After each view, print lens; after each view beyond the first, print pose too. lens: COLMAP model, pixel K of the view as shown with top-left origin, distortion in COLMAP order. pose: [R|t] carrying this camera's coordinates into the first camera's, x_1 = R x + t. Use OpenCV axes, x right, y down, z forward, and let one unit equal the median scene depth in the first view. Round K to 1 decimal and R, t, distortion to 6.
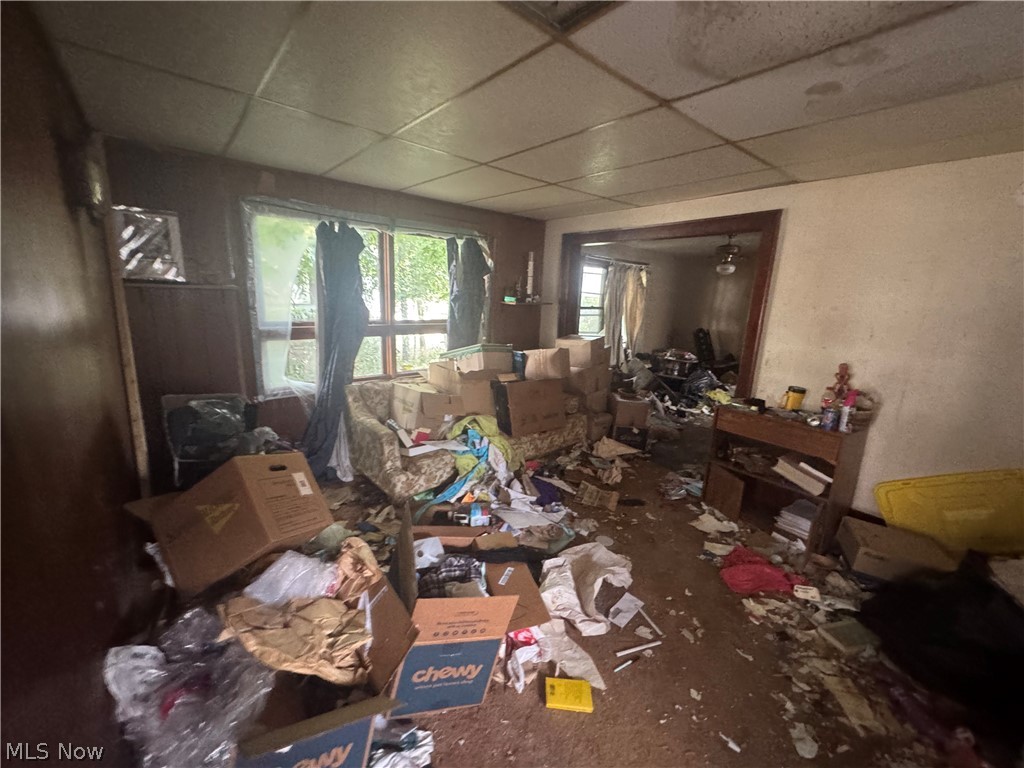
lens RADIAL K [[407.9, 0, 511.3], [0, 407.9, 383.6], [0, 0, 1]] dist [-0.001099, 0.000293]
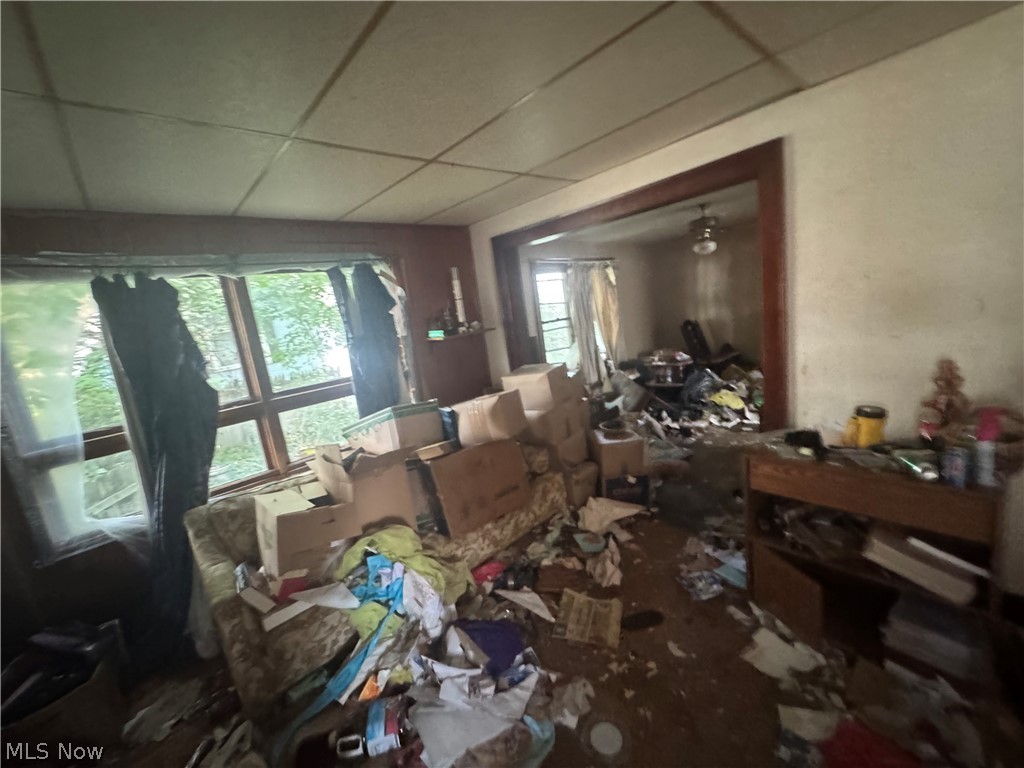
lens RADIAL K [[407.9, 0, 512.0], [0, 407.9, 379.7], [0, 0, 1]] dist [-0.001099, 0.000293]
pose [[0.984532, -0.174529, 0.015350, 0.142631], [0.175061, 0.983478, -0.046098, -0.083366], [-0.007050, 0.048073, 0.998819, 0.327465]]
